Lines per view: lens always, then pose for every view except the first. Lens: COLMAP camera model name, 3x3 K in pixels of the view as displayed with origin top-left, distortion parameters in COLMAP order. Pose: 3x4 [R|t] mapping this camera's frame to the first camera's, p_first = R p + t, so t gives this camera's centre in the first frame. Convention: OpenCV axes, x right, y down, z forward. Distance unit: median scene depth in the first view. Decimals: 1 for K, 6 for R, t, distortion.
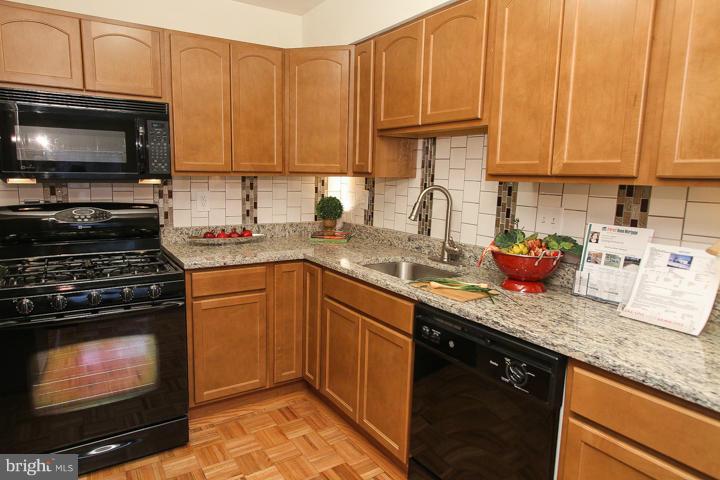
lens RADIAL K [[441.4, 0, 336.1], [0, 441.4, 242.0], [0, 0, 1]] dist [-0.006759, 0.003528]
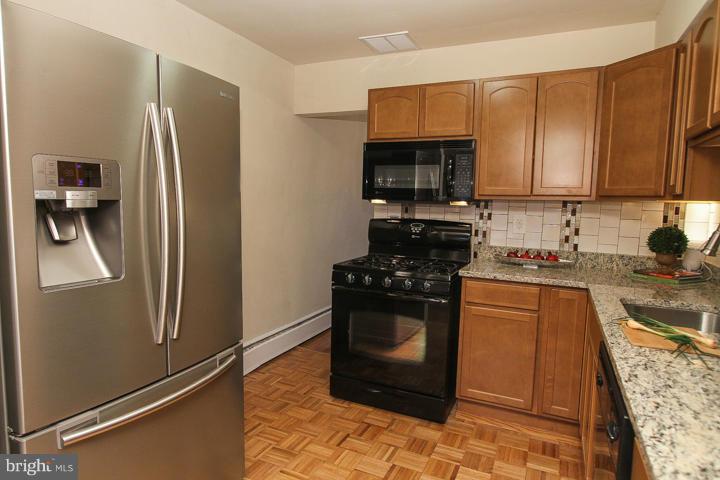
lens RADIAL K [[441.4, 0, 336.1], [0, 441.4, 242.0], [0, 0, 1]] dist [-0.006759, 0.003528]
pose [[0.520939, 0.075076, -0.850286, 0.424994], [-0.146429, 0.989218, -0.002369, 0.020531], [0.840941, 0.125741, 0.526315, 0.070467]]
